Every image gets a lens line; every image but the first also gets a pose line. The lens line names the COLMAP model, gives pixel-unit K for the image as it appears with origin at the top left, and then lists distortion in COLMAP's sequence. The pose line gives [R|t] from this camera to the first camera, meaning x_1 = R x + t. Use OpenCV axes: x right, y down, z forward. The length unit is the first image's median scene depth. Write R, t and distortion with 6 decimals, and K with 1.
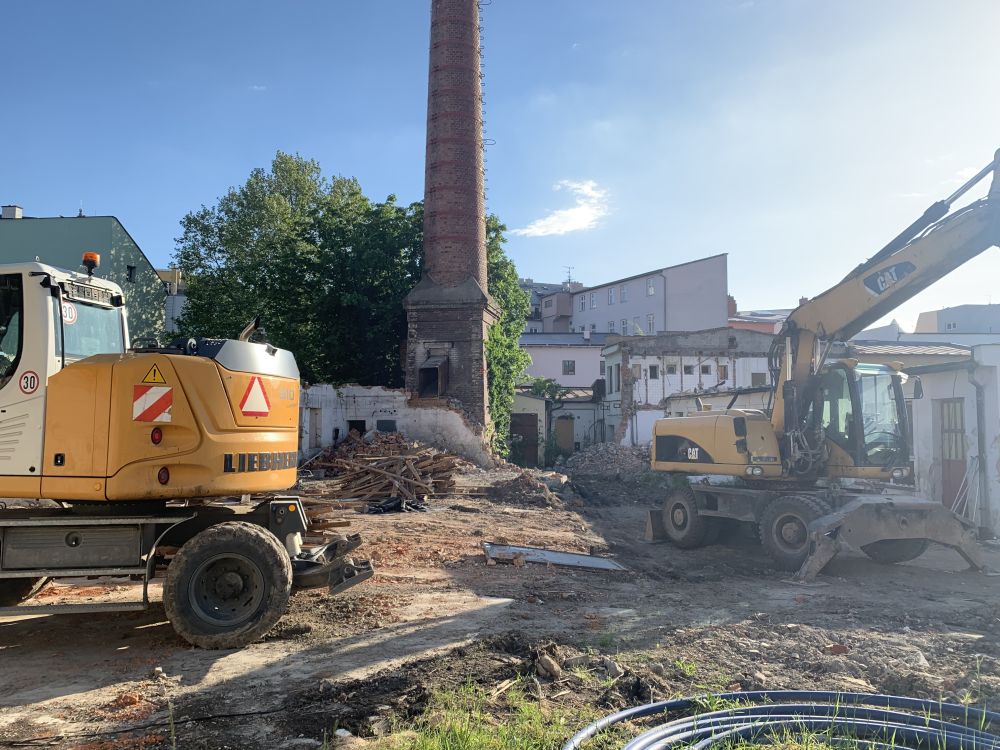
lens RADIAL K [[796.9, 0, 502.9], [0, 796.9, 396.1], [0, 0, 1]] dist [0.040659, -0.002717]
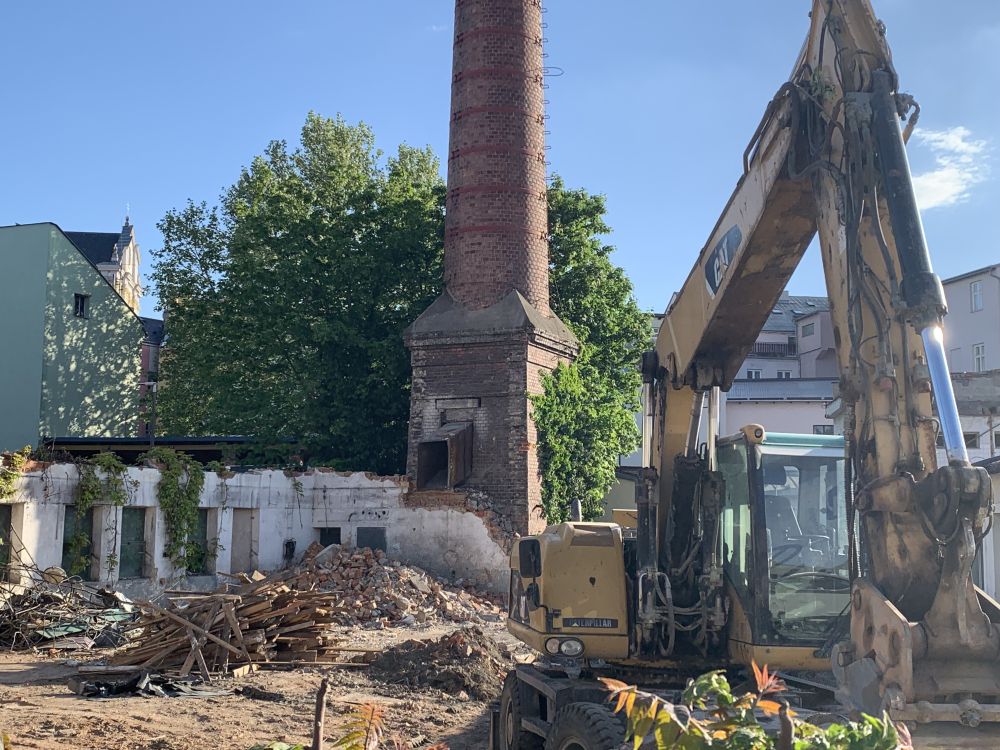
lens RADIAL K [[1260.5, 0, 500.0], [0, 1260.5, 375.0], [0, 0, 1]] dist [0.104652, -0.043068]
pose [[0.971409, -0.021551, -0.236433, 0.177040], [0.001363, 0.996361, -0.085222, -0.003751], [0.237409, 0.082463, 0.967903, 0.074479]]
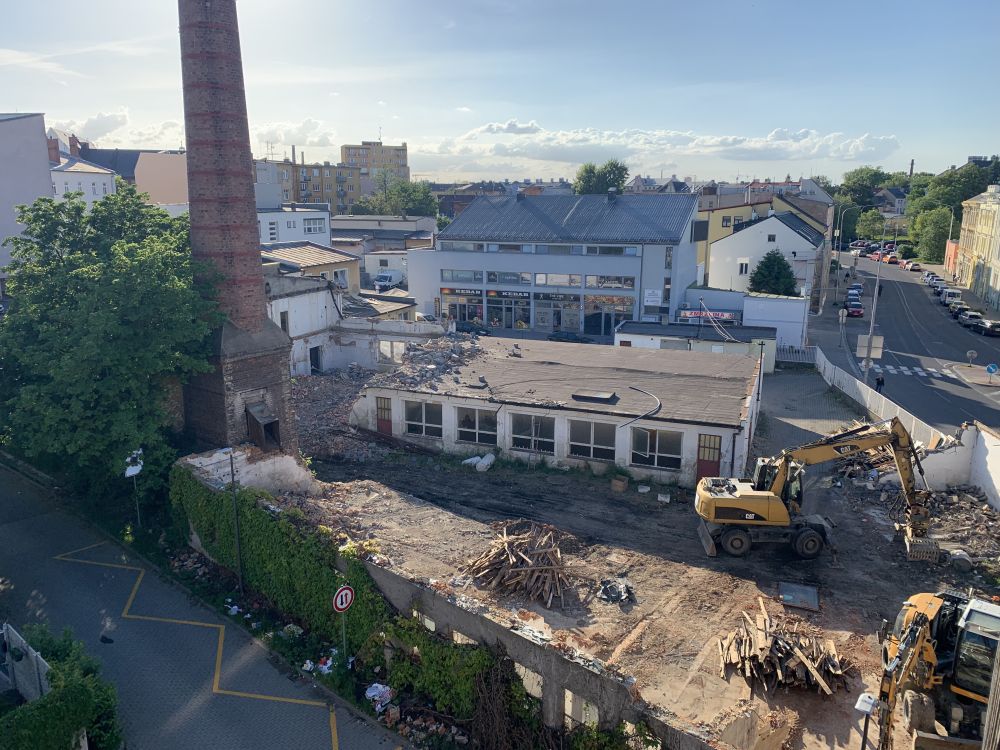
lens RADIAL K [[773.4, 0, 492.0], [0, 773.4, 372.8], [0, 0, 1]] dist [0.042109, -0.042160]
pose [[0.462473, -0.202440, 0.863213, -0.765218], [-0.037668, 0.968220, 0.247248, -0.334930], [-0.885833, -0.146861, 0.440150, 0.316906]]
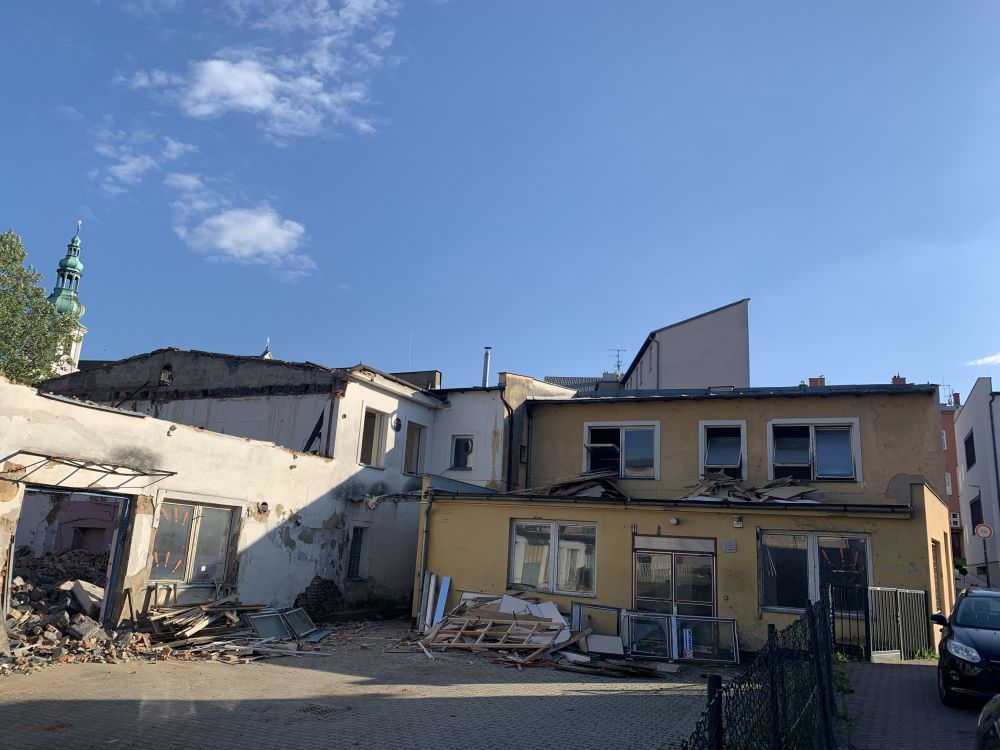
lens RADIAL K [[773.4, 0, 492.0], [0, 773.4, 372.8], [0, 0, 1]] dist [0.042109, -0.042160]
pose [[0.863312, -0.070115, -0.499777, 1.086042], [-0.034598, 0.979749, -0.197216, 0.045214], [0.503484, 0.187550, 0.843403, 0.935896]]
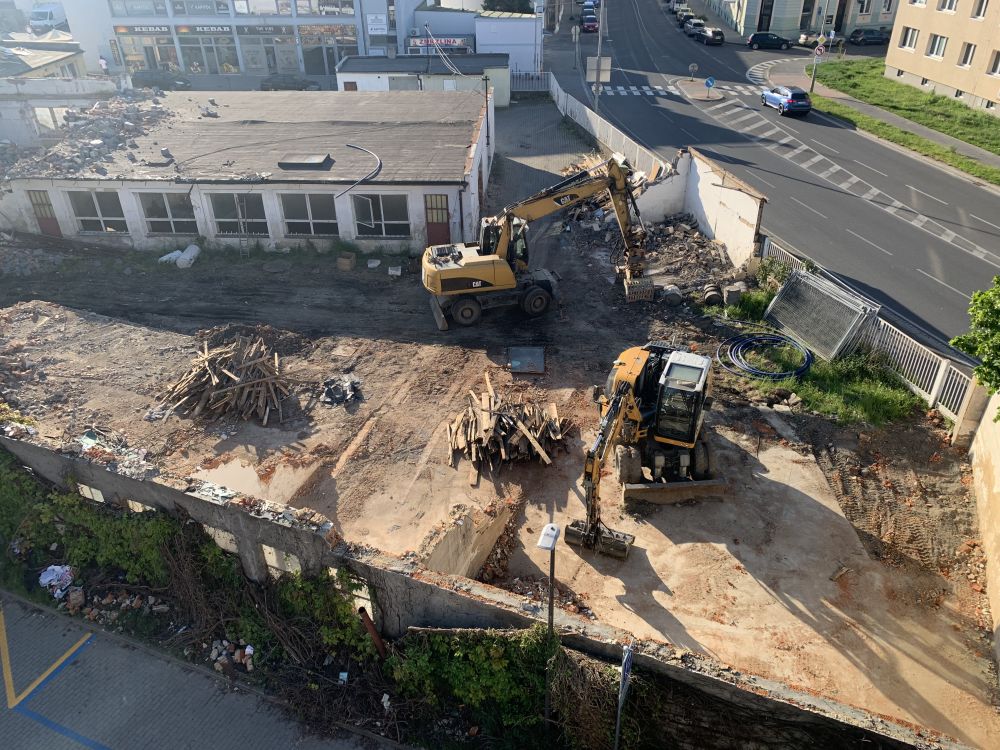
lens RADIAL K [[761.1, 0, 504.0], [0, 761.1, 382.2], [0, 0, 1]] dist [0.039097, -0.035998]
pose [[0.156058, -0.542646, 0.825337, -0.630964], [-0.028042, 0.832804, 0.552858, -0.336673], [-0.987350, -0.109421, 0.114749, 0.287179]]
